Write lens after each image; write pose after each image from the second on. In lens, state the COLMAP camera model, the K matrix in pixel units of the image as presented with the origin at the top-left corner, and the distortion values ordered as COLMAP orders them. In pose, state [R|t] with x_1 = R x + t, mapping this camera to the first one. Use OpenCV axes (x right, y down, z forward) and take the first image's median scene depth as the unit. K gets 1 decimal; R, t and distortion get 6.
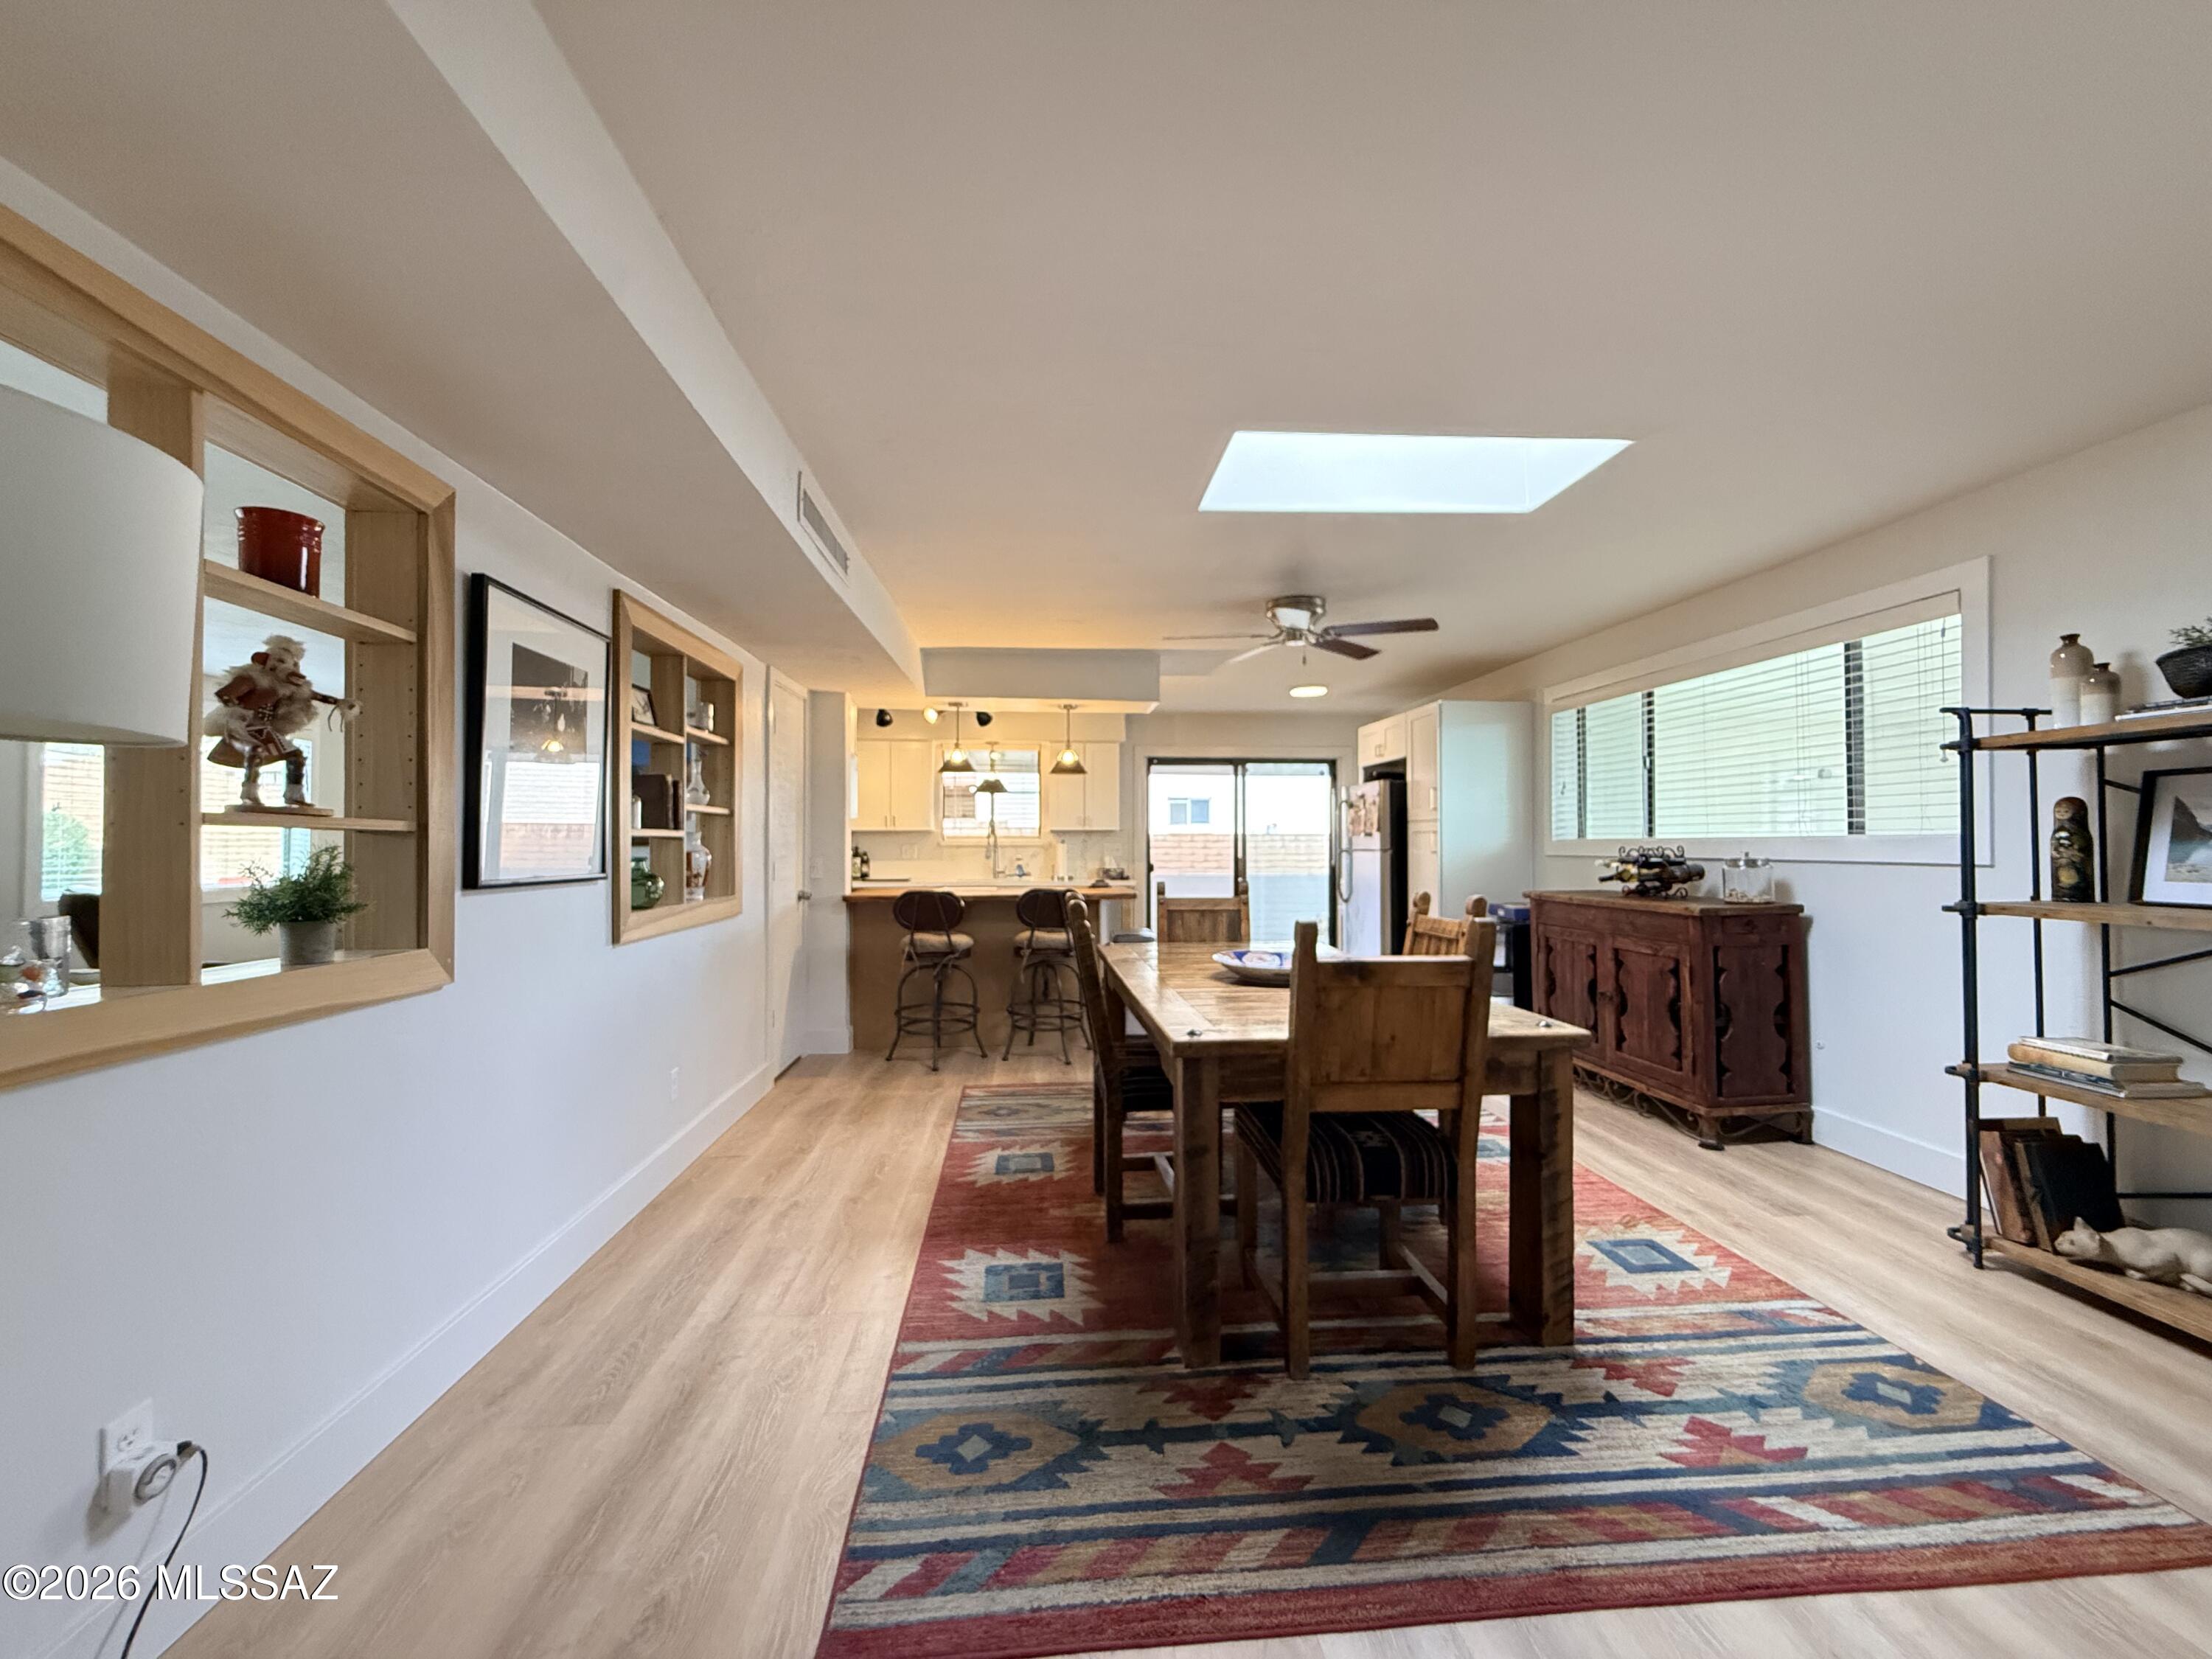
lens RADIAL K [[889.4, 0, 1102.7], [0, 889.4, 831.6], [0, 0, 1]] dist [0.001730, -0.000558]
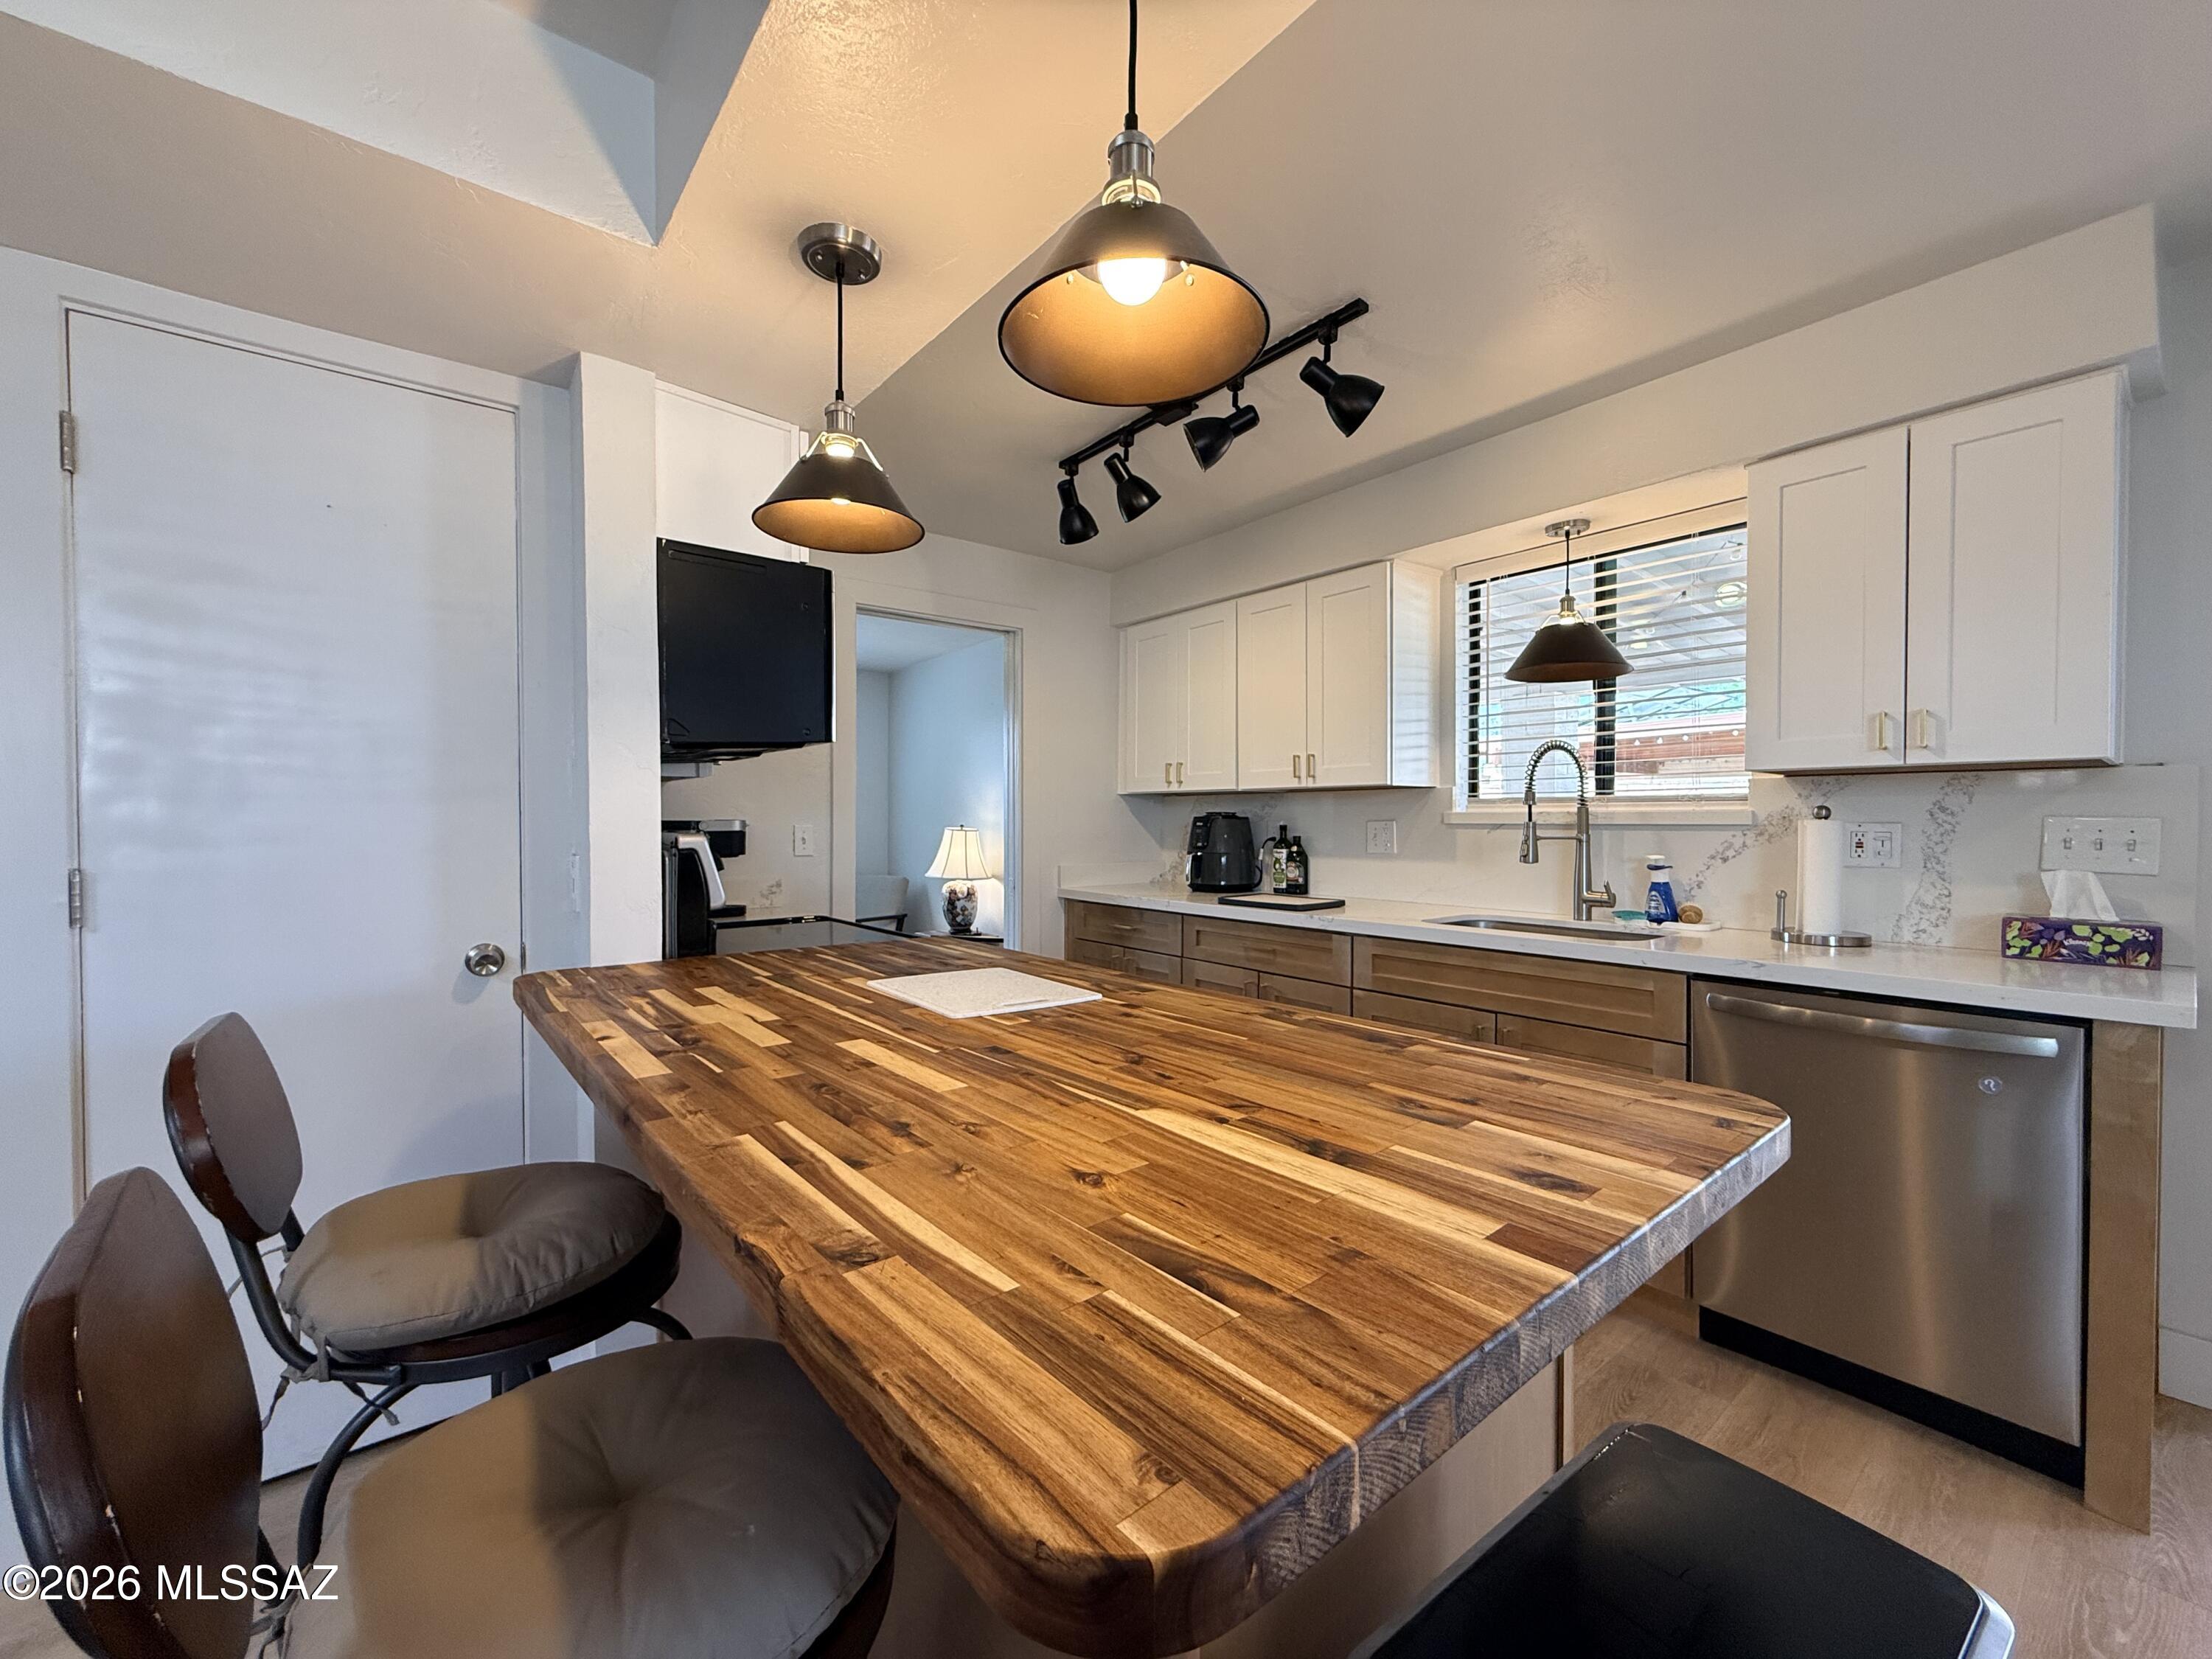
lens RADIAL K [[889.4, 0, 1106.1], [0, 889.4, 833.4], [0, 0, 1]] dist [0.001730, -0.000558]
pose [[0.559954, 0.007647, -0.828489, 0.060849], [0.012176, 0.999773, 0.017458, 0.011429], [0.828434, -0.019864, 0.559734, 0.653055]]
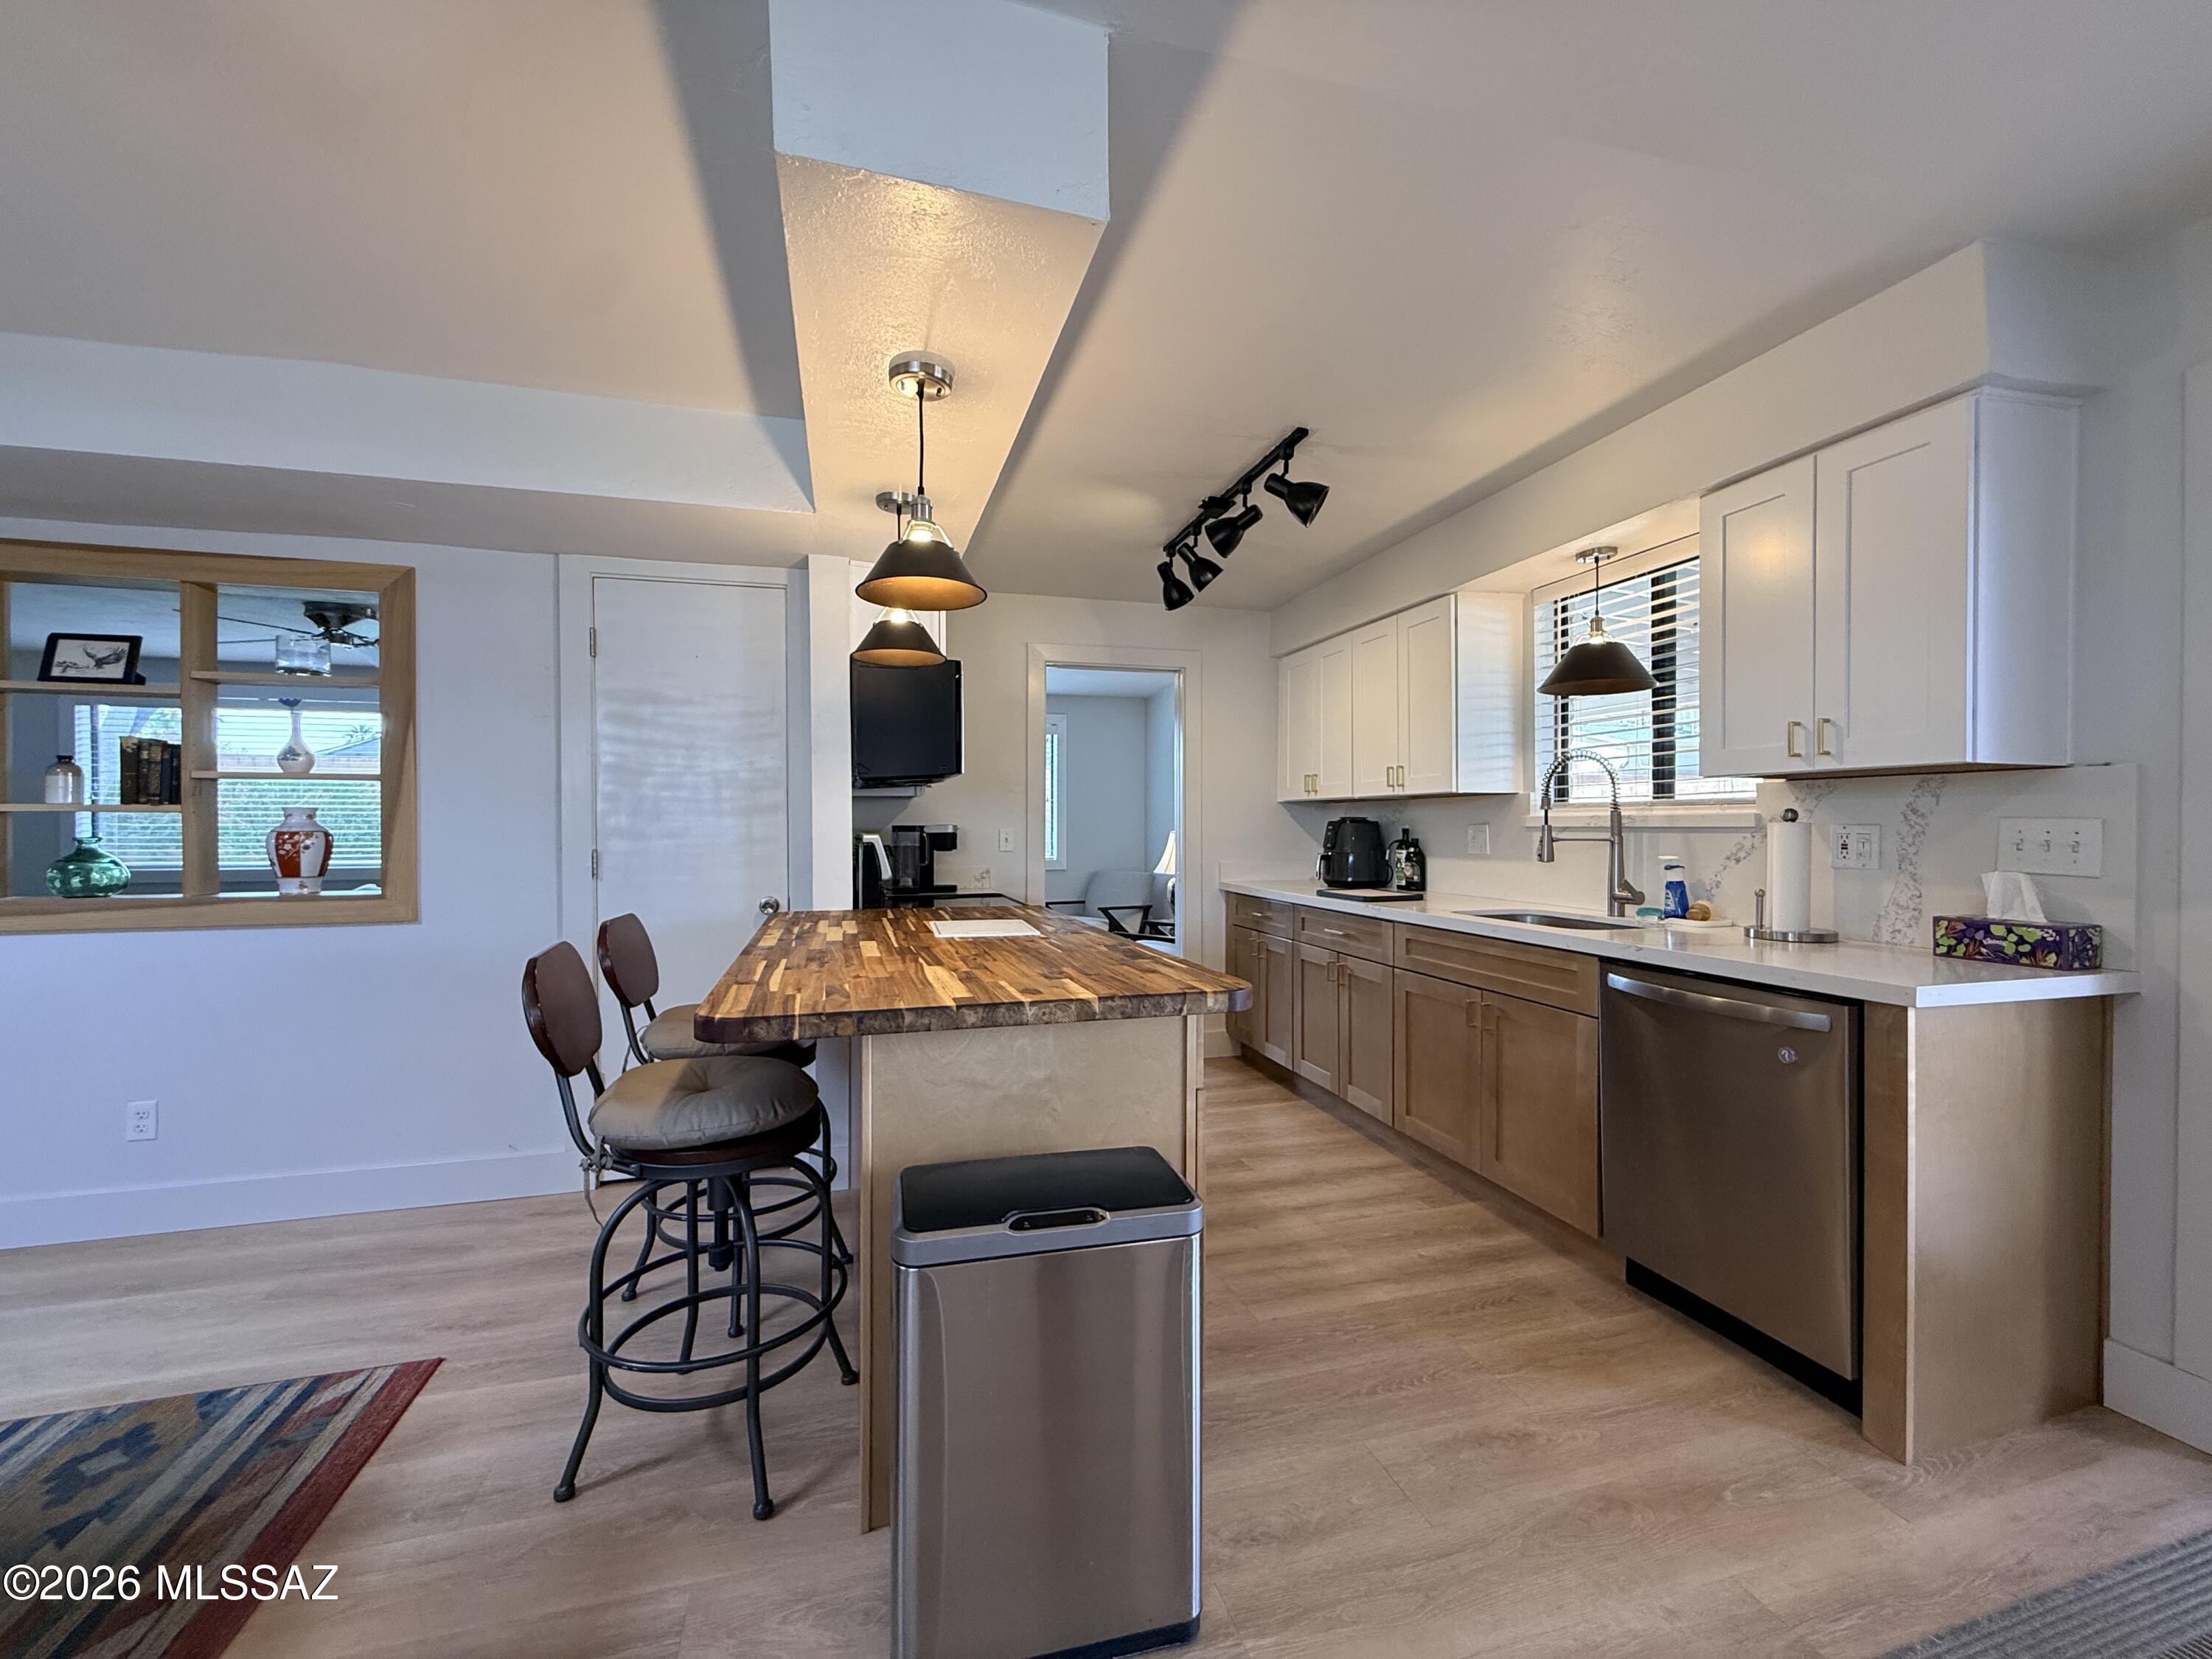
lens RADIAL K [[889.4, 0, 1093.2], [0, 889.4, 835.1], [0, 0, 1]] dist [0.001730, -0.000558]
pose [[0.193262, 0.005434, -0.981132, 0.199184], [0.014701, 0.999856, 0.008434, 0.013220], [0.981037, -0.016054, 0.193155, 0.713572]]
